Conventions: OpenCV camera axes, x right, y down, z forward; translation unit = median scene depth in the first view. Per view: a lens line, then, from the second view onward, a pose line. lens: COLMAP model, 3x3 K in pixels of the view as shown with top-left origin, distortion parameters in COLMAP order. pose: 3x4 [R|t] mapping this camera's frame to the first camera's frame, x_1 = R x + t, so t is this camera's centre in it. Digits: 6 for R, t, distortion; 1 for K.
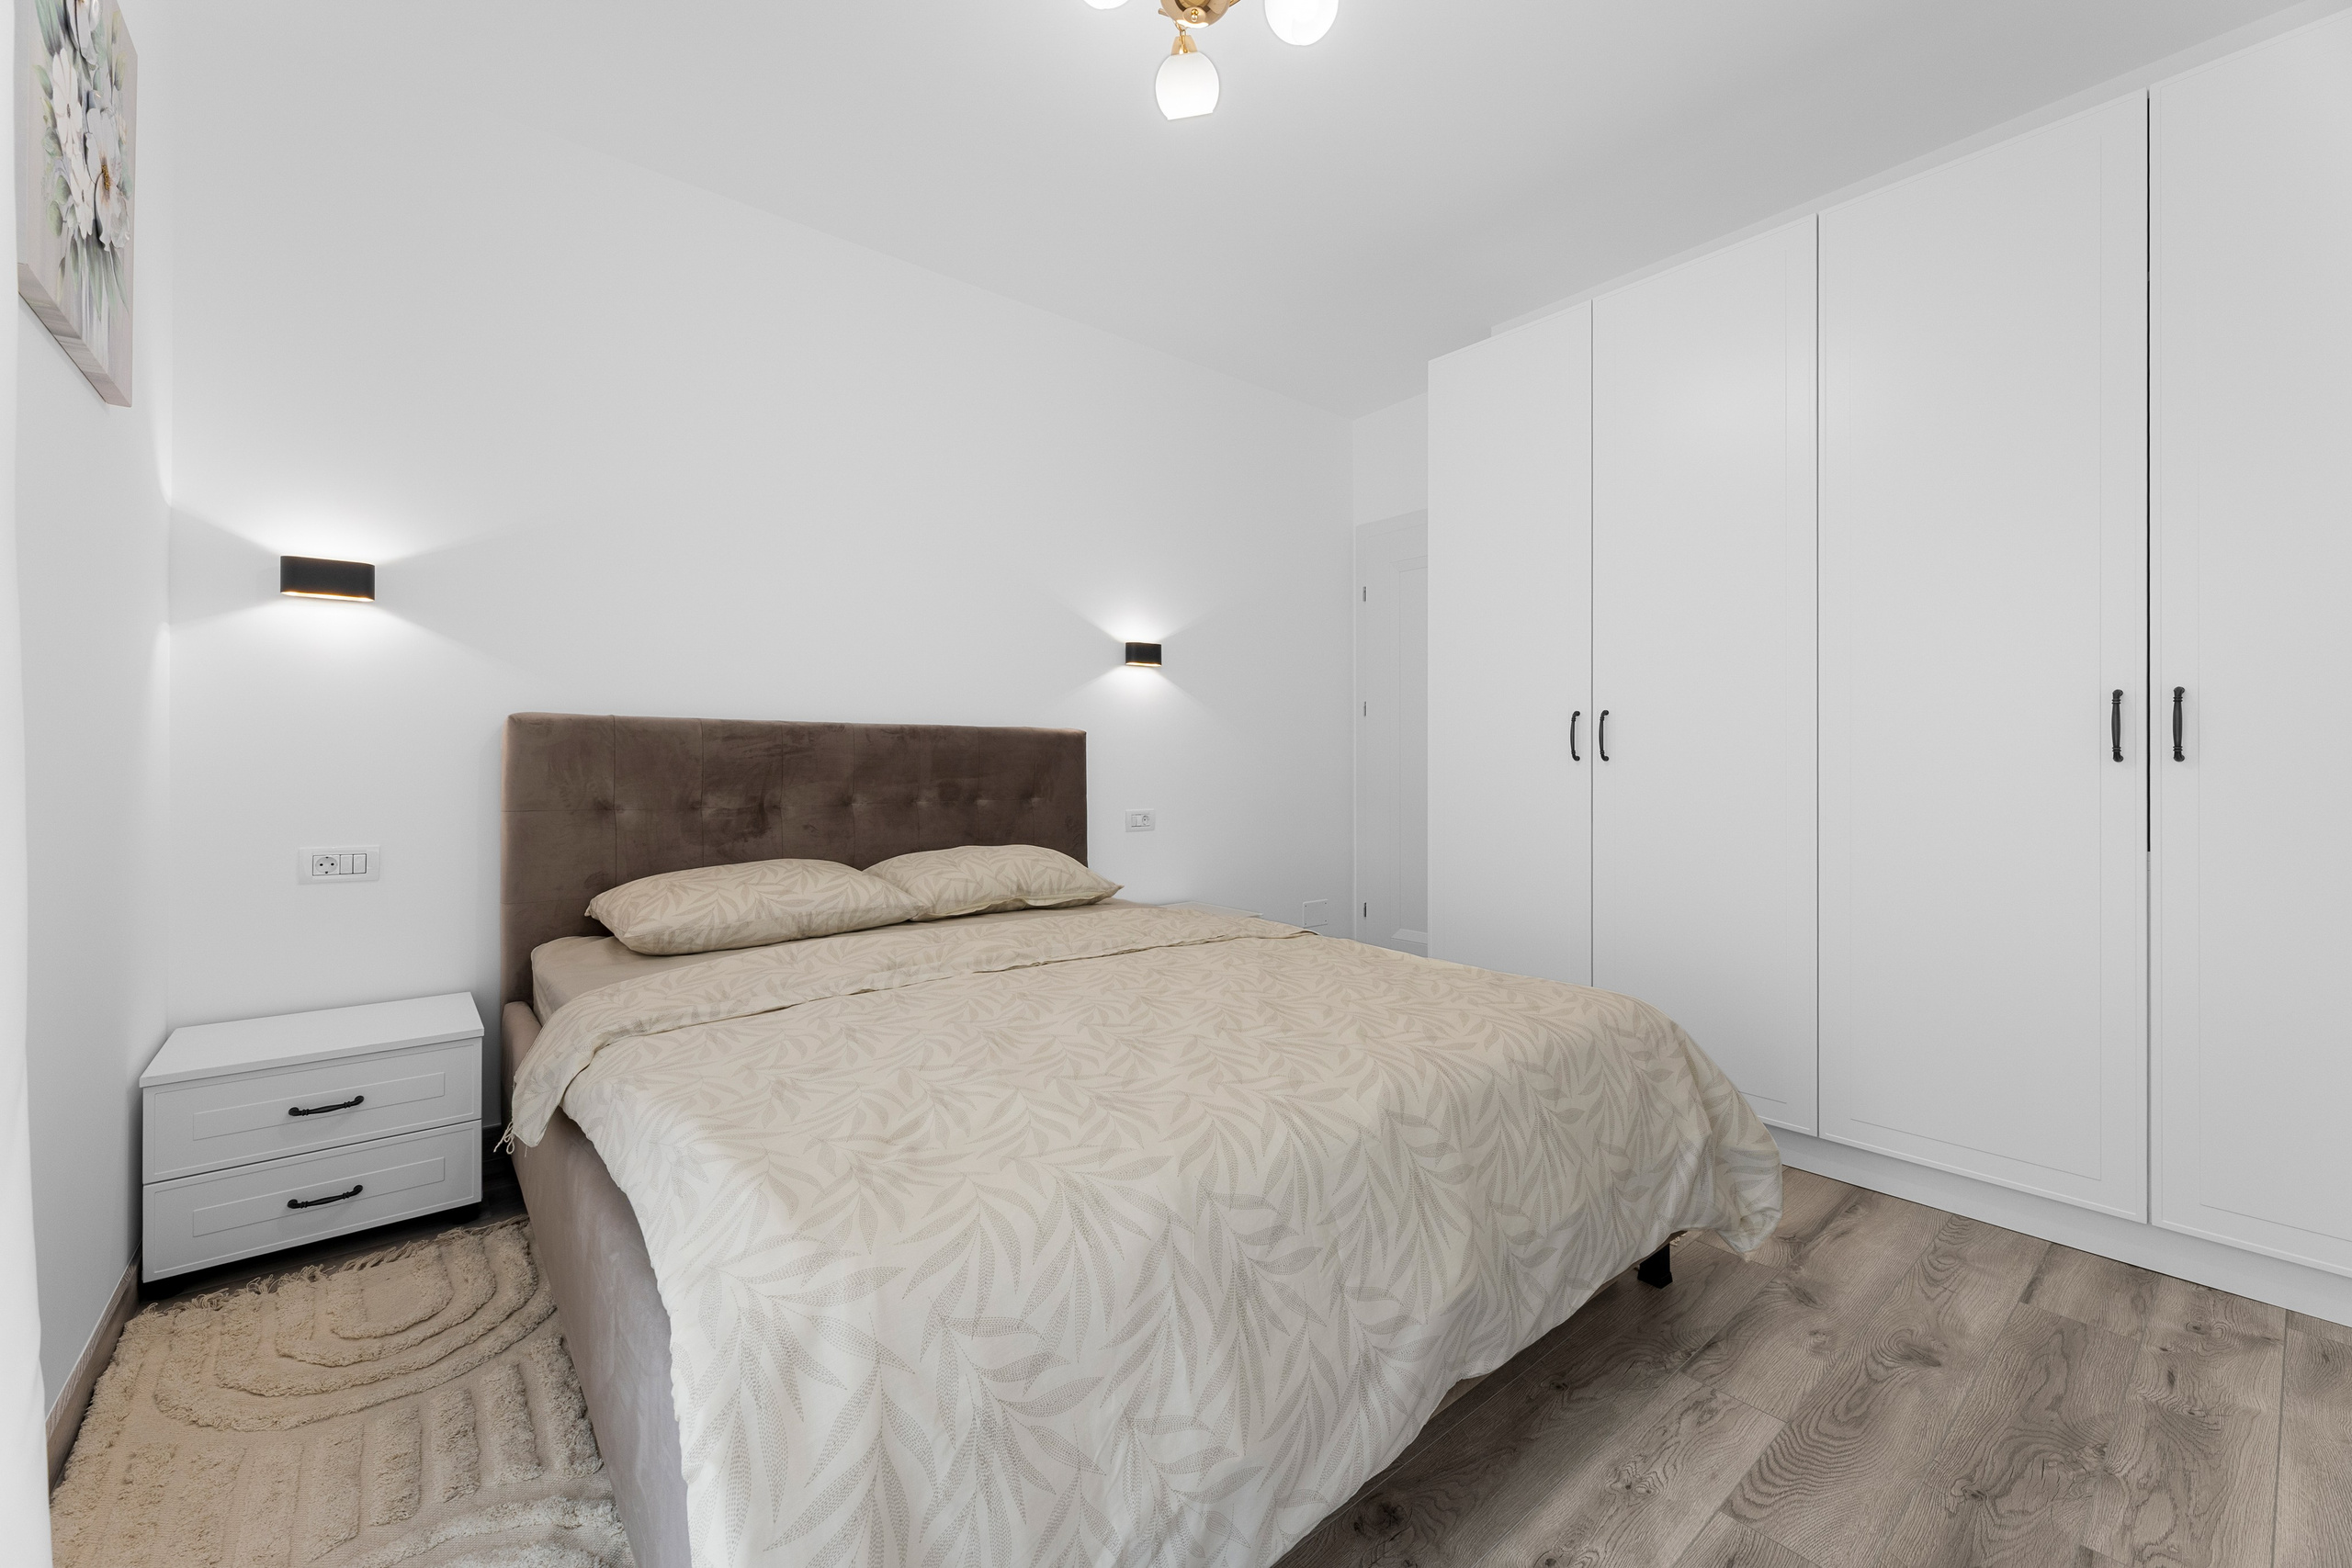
lens RADIAL K [[943.8, 0, 1167.4], [0, 943.8, 763.4], [0, 0, 1]] dist [-0.001724, 0.000570]
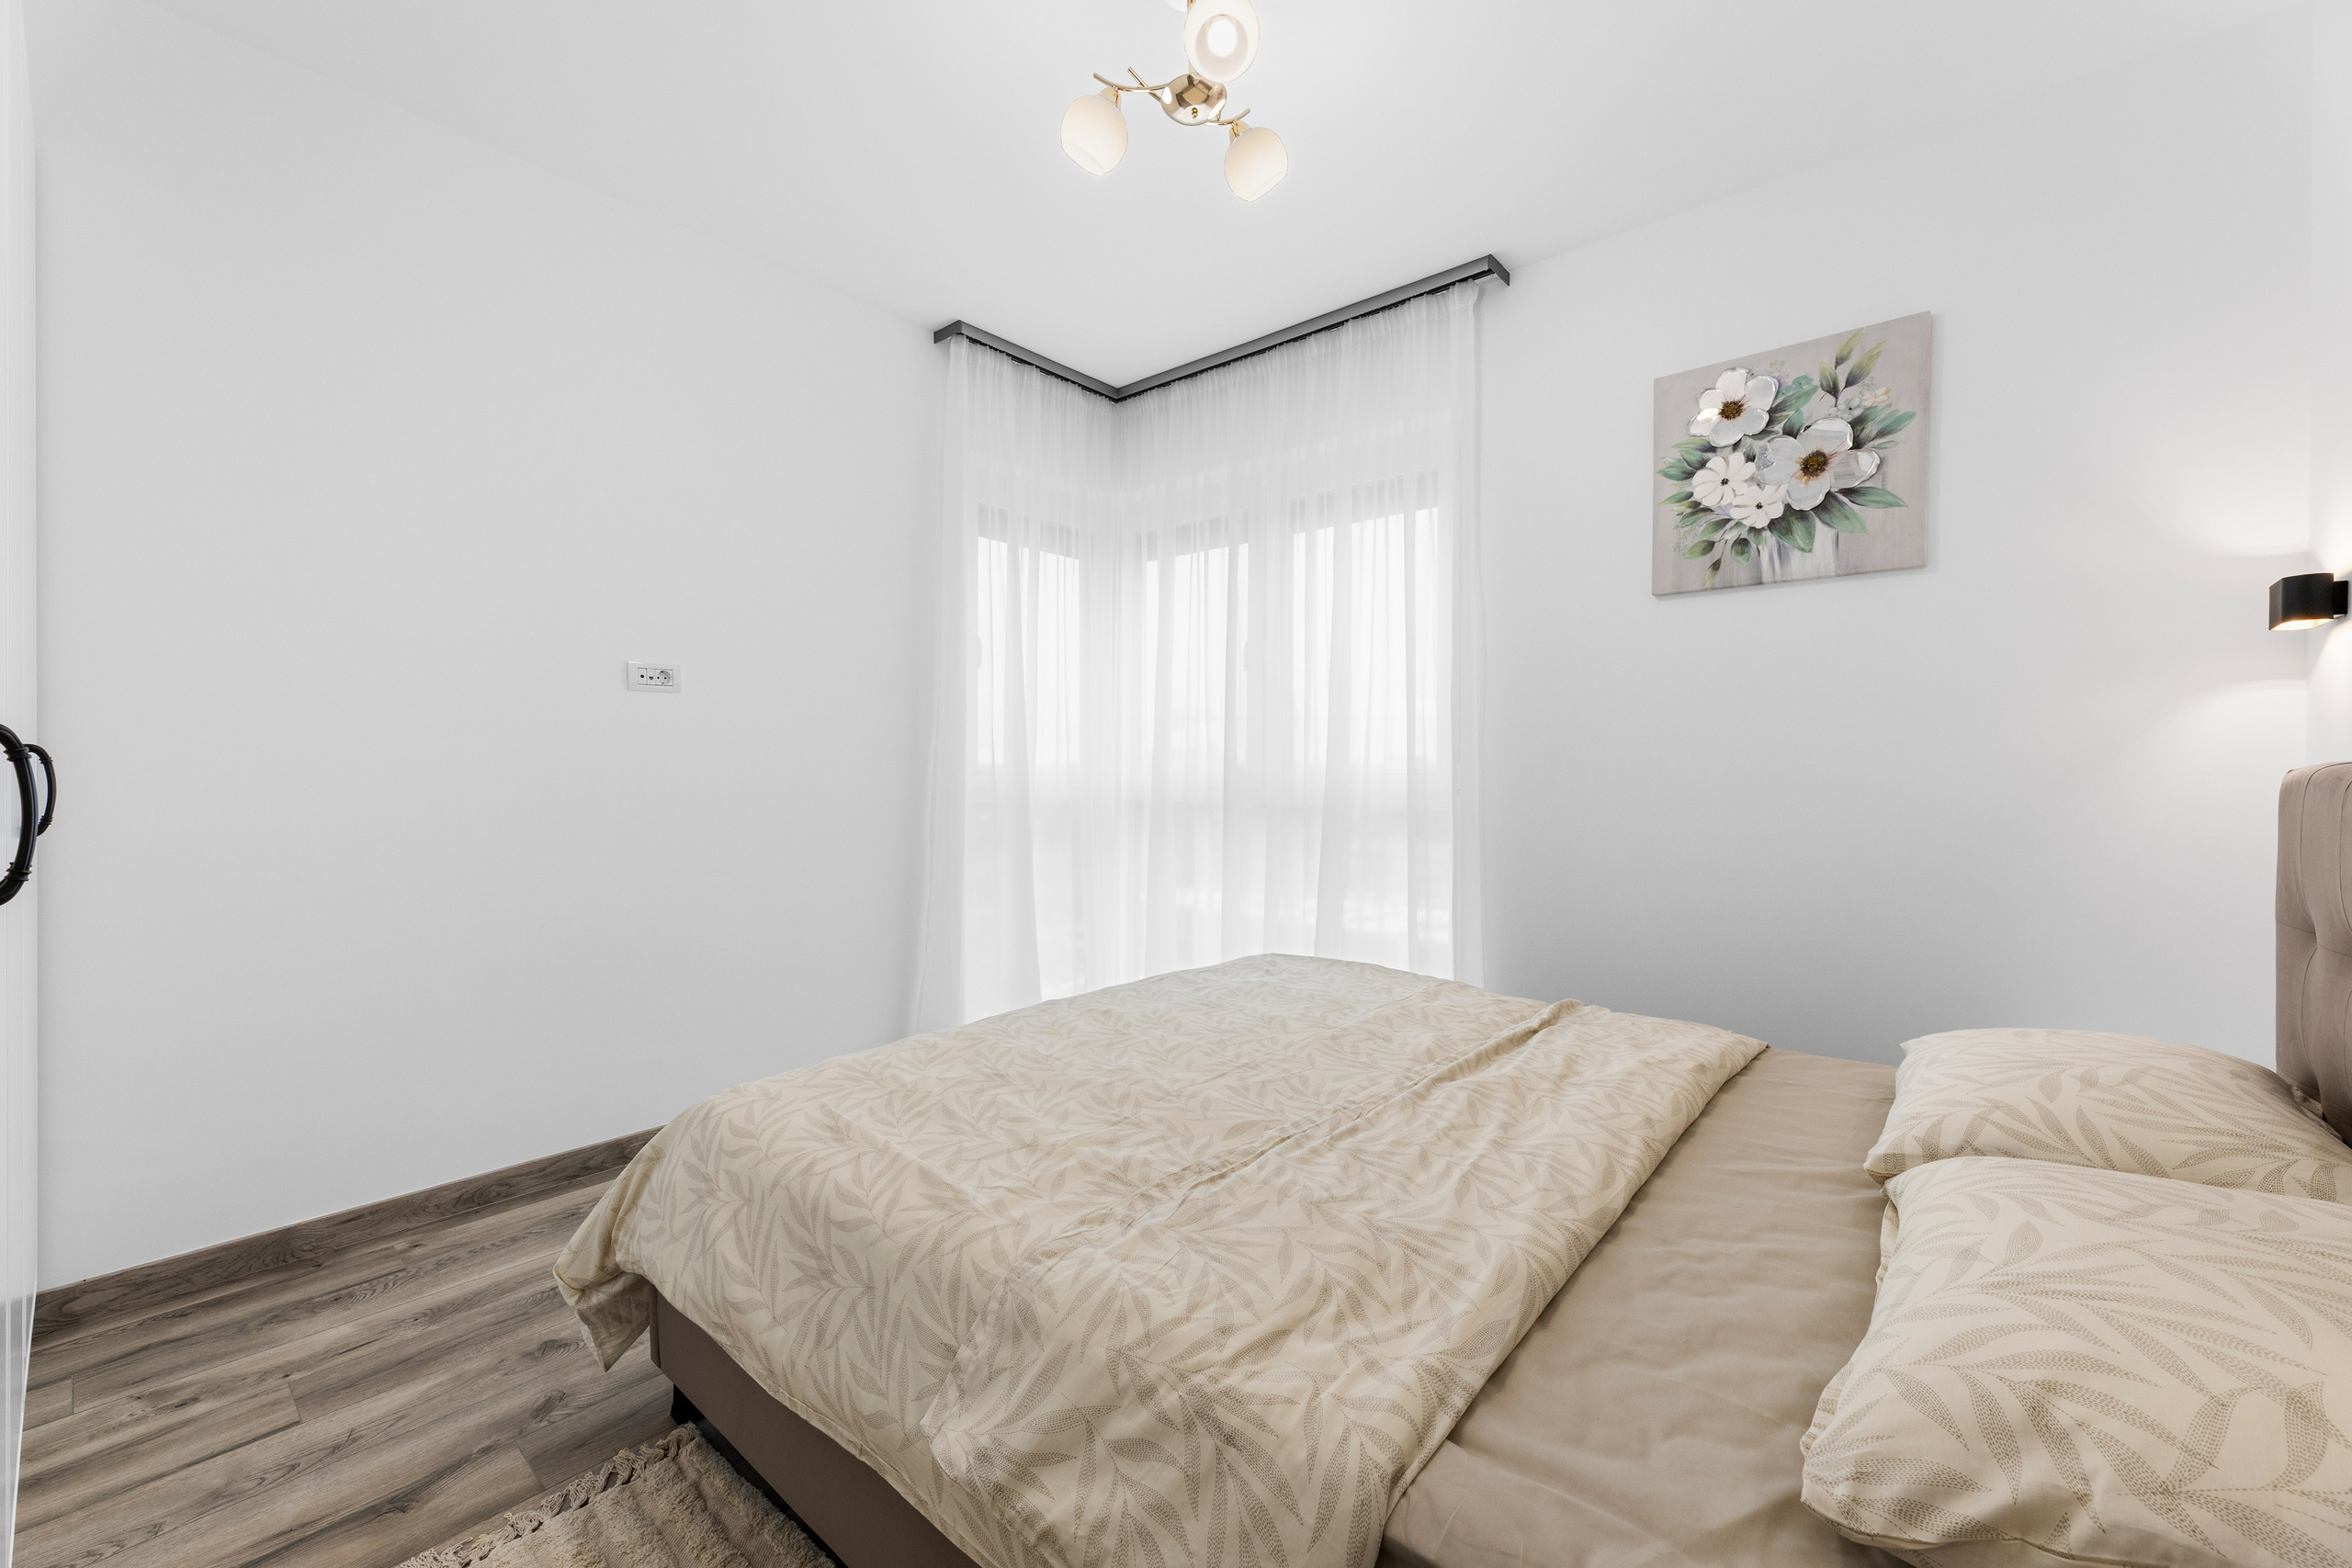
lens RADIAL K [[943.8, 0, 1169.2], [0, 943.8, 776.0], [0, 0, 1]] dist [-0.001724, 0.000570]
pose [[-0.986135, -0.001413, -0.165941, 0.149587], [-0.003871, 0.999888, 0.014487, -0.047558], [0.165902, 0.014928, -0.986029, 1.333411]]
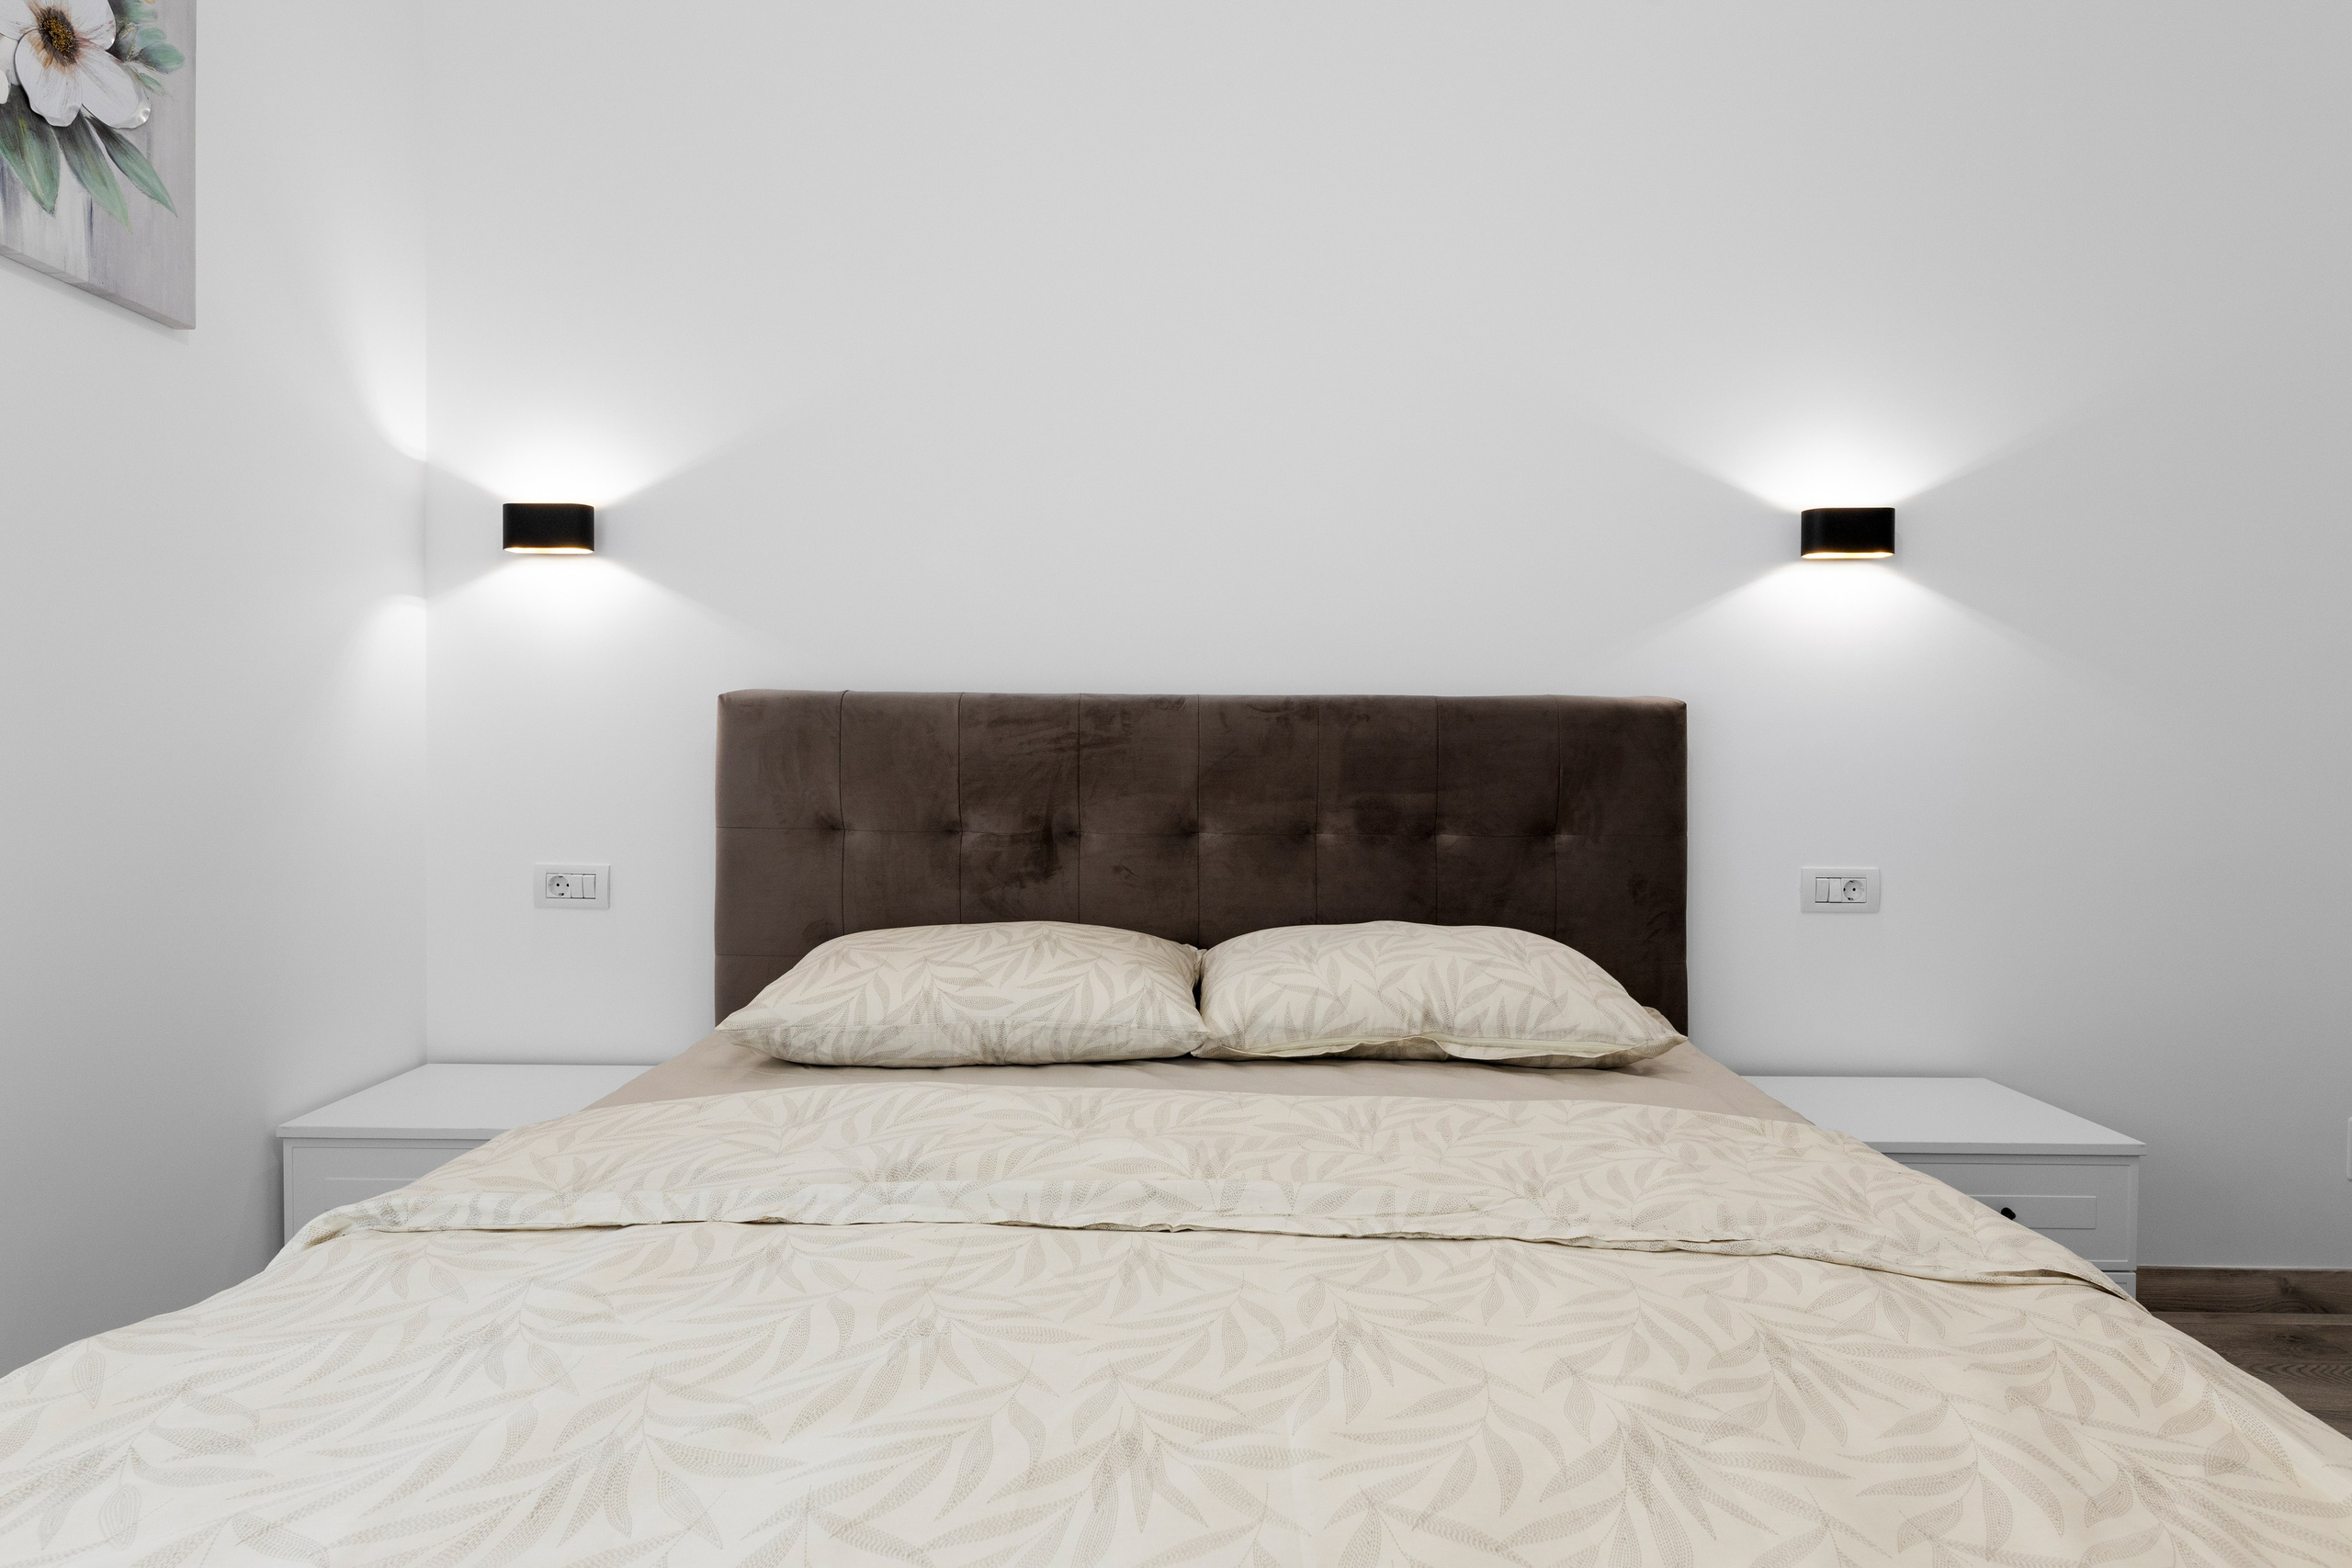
lens RADIAL K [[1302.7, 0, 1163.4], [0, 1302.7, 790.2], [0, 0, 1]] dist [0.000453, -0.000141]
pose [[0.764895, 0.020149, -0.643840, 0.182159], [-0.007226, 0.999716, 0.022701, -0.002125], [0.644115, -0.012712, 0.764823, 0.402766]]
